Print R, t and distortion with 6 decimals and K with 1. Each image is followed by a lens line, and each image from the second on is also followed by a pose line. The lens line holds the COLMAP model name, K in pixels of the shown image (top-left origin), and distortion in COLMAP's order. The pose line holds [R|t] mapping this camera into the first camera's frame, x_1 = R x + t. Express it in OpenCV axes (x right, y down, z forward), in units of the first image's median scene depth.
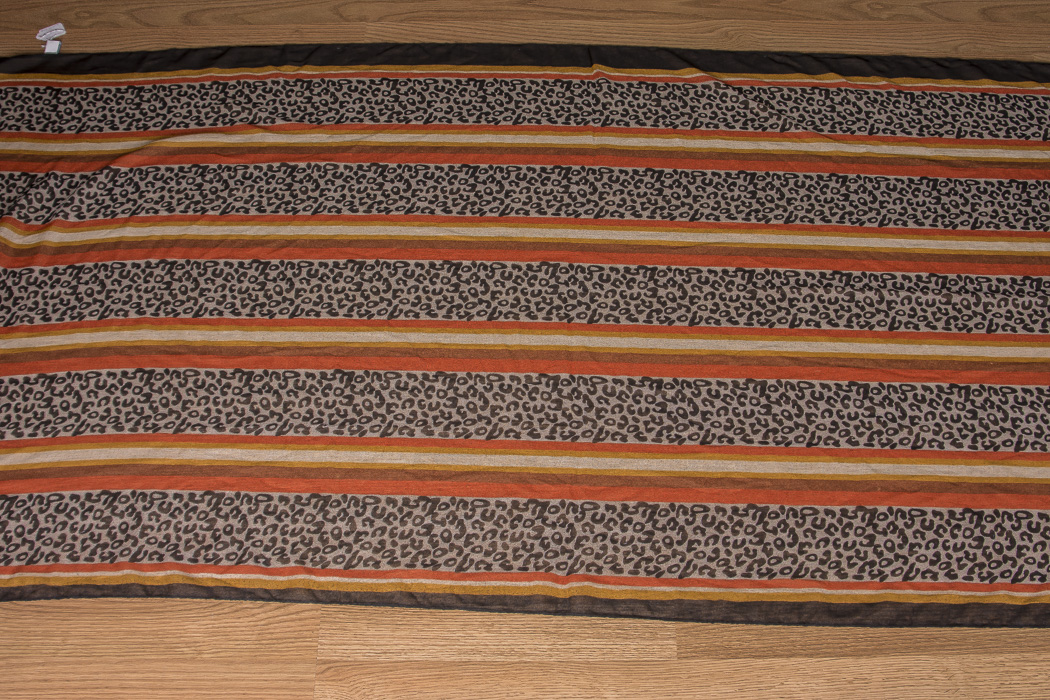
lens RADIAL K [[1319.8, 0, 496.4], [0, 1319.8, 362.2], [0, 0, 1]] dist [-0.126921, 0.000000]
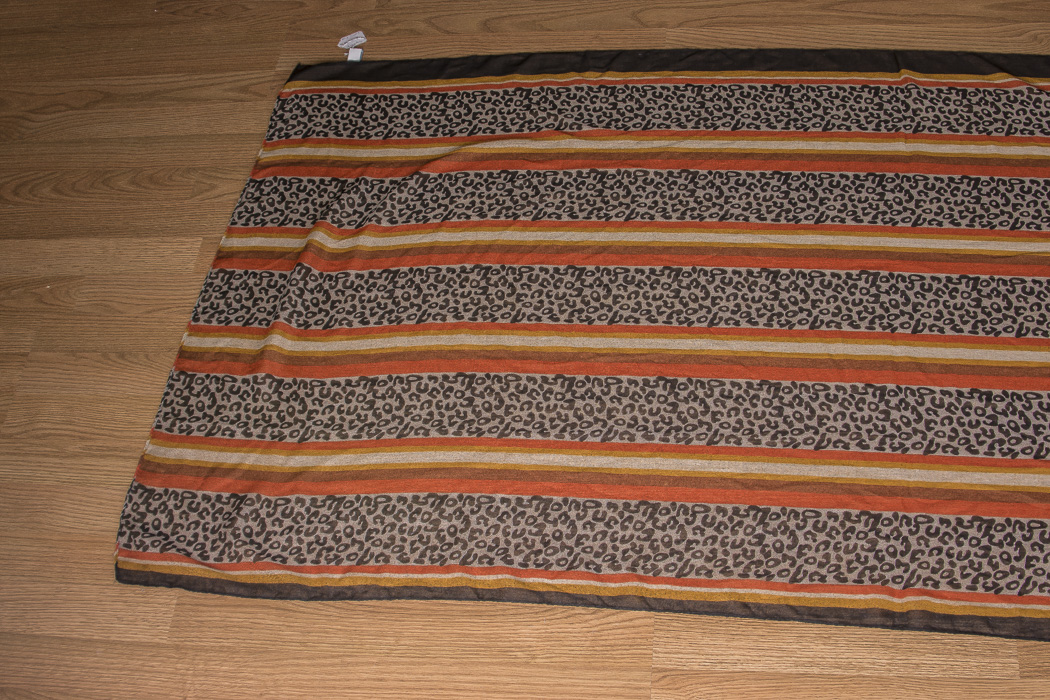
lens RADIAL K [[1319.8, 0, 479.5], [0, 1319.8, 357.4], [0, 0, 1]] dist [-0.126921, 0.000000]
pose [[0.989702, 0.013276, -0.142529, -0.114319], [-0.014039, 0.999892, -0.004349, -0.002797], [0.142456, 0.006305, 0.989781, -0.007224]]
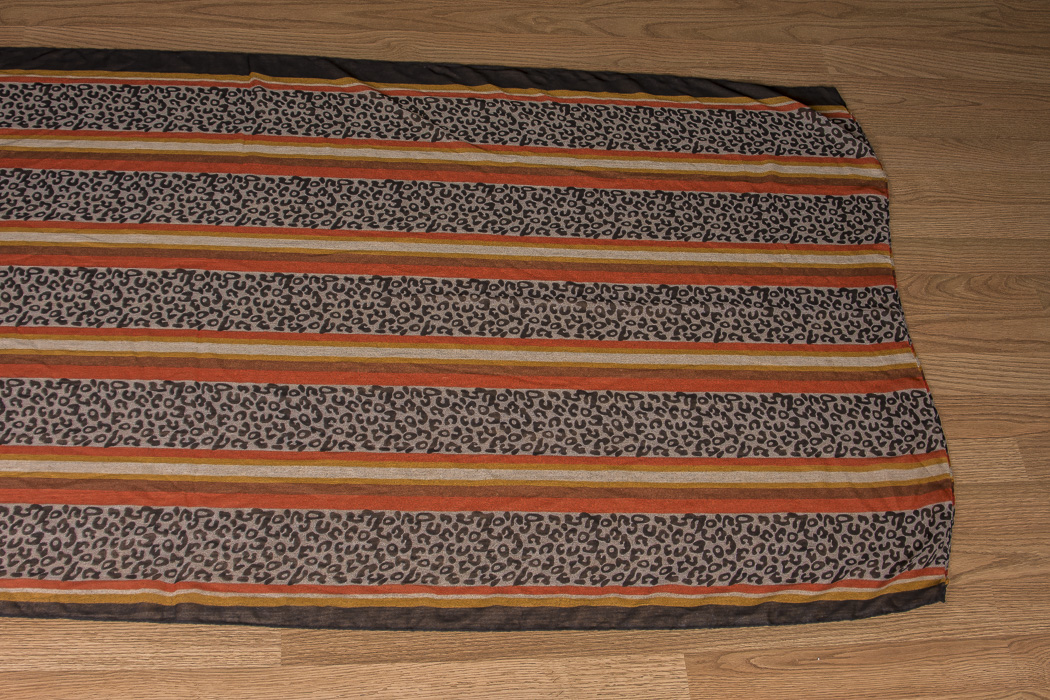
lens RADIAL K [[1319.8, 0, 513.6], [0, 1319.8, 341.5], [0, 0, 1]] dist [-0.126921, 0.000000]
pose [[0.989702, 0.001576, 0.143138, 0.152258], [0.001945, 0.999699, -0.024452, 0.003707], [-0.143133, 0.024478, 0.989401, -0.014484]]
